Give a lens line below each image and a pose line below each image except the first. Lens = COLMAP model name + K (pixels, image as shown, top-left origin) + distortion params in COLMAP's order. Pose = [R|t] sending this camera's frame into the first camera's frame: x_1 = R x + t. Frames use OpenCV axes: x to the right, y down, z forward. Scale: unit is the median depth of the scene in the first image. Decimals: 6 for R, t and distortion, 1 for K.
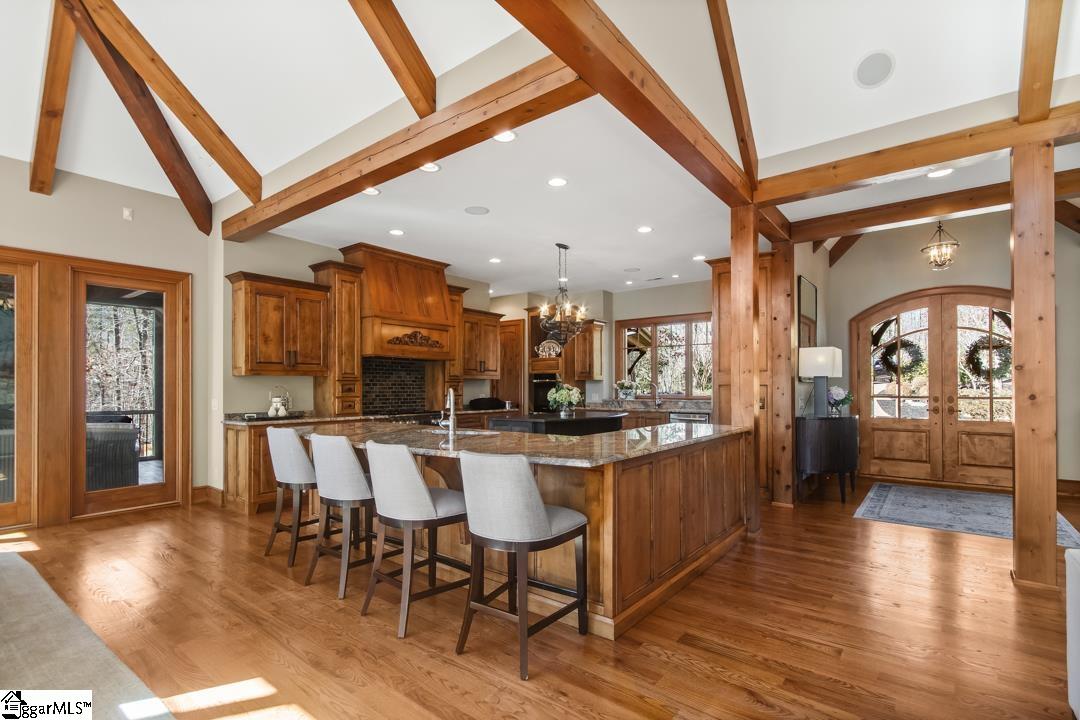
lens RADIAL K [[514.8, 0, 529.4], [0, 514.8, 385.4], [0, 0, 1]] dist [0.015989, -0.001479]
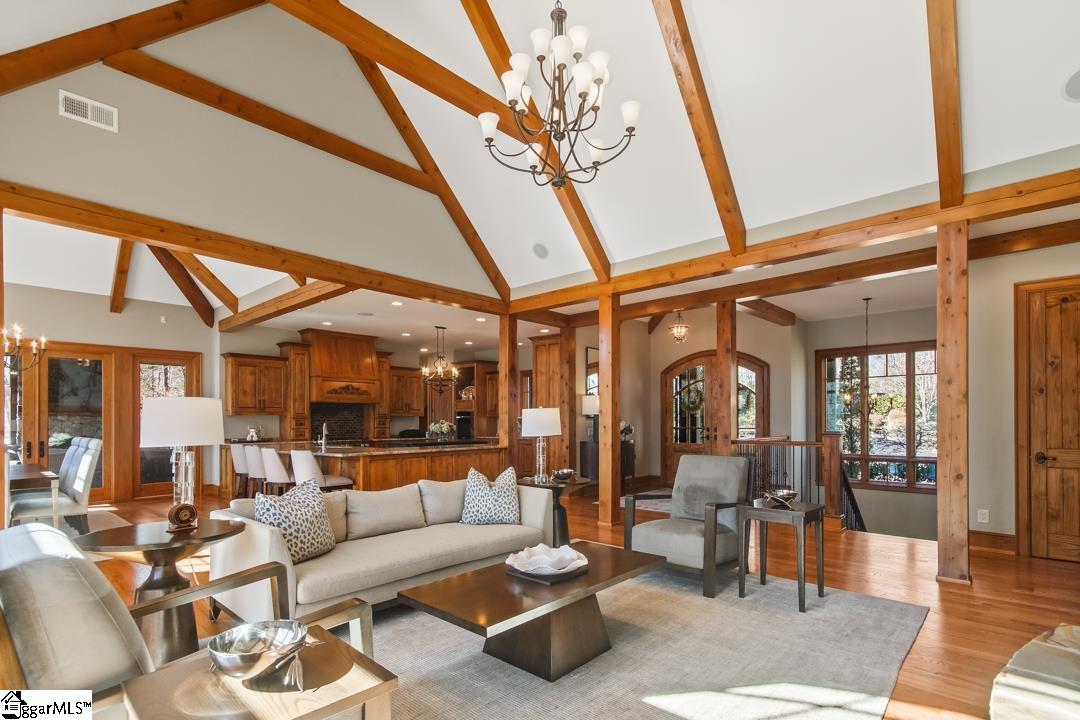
lens RADIAL K [[514.8, 0, 523.0], [0, 514.8, 418.5], [0, 0, 1]] dist [0.015989, -0.001479]
pose [[0.997283, -0.004302, -0.073538, 0.426458], [0.004191, 0.999990, -0.001668, -0.002793], [0.073544, 0.001355, 0.997291, -0.492202]]
